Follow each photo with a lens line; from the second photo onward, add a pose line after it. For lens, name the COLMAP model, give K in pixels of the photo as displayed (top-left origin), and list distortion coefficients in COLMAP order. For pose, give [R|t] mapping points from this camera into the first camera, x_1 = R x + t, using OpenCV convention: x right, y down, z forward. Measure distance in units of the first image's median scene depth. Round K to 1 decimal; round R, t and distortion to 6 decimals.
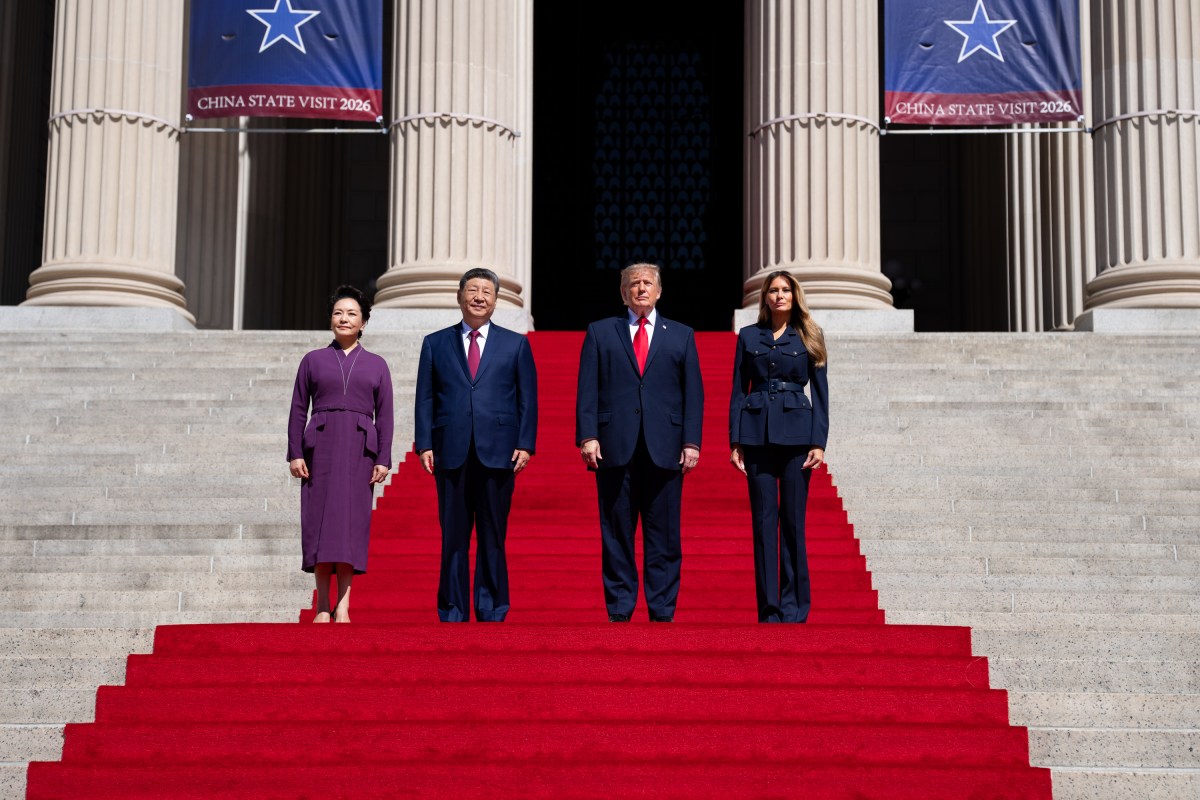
lens RADIAL K [[2077.0, 0, 631.5], [0, 2077.0, 372.7], [0, 0, 1]] dist [0.424844, -1.693616]
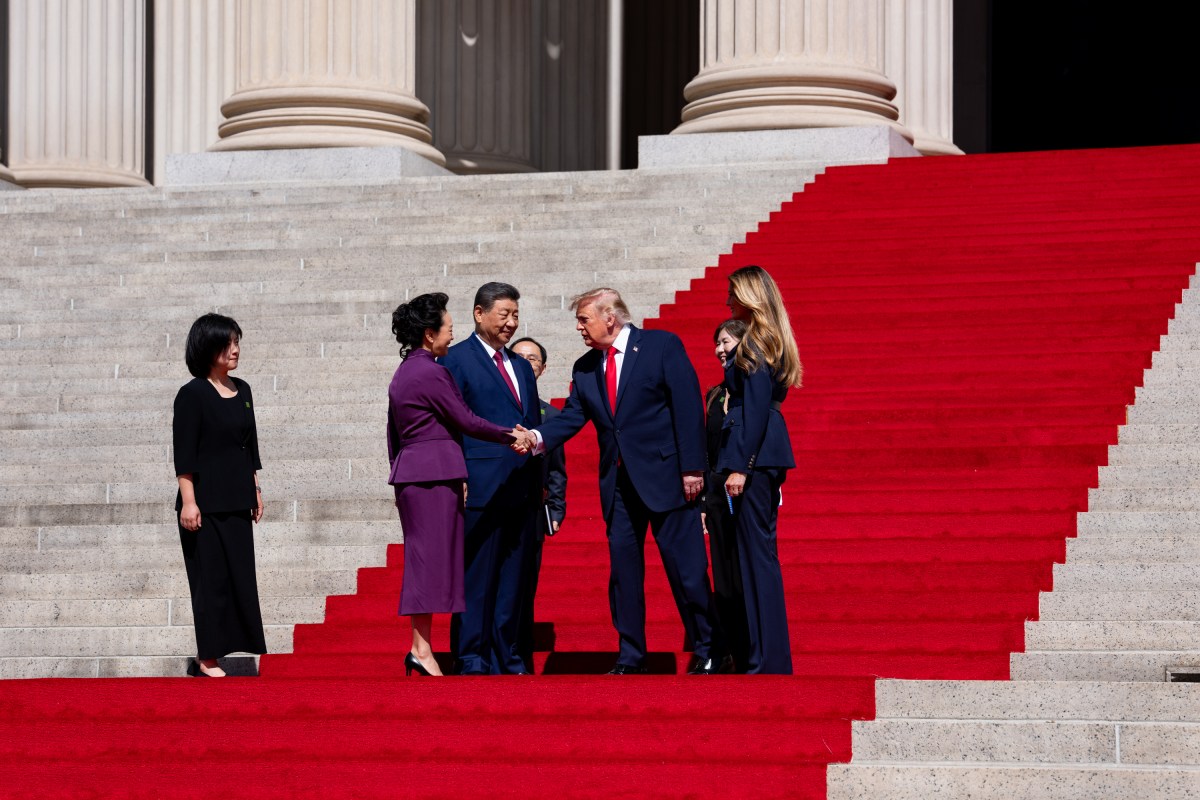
lens RADIAL K [[3342.2, 0, 600.0], [0, 3342.2, 400.0], [0, 0, 1]] dist [0.444119, -0.464848]
pose [[0.970358, -0.026319, -0.240234, 0.220053], [0.045871, 0.996040, 0.076161, -0.053306], [0.237278, -0.084923, 0.967723, -0.163385]]
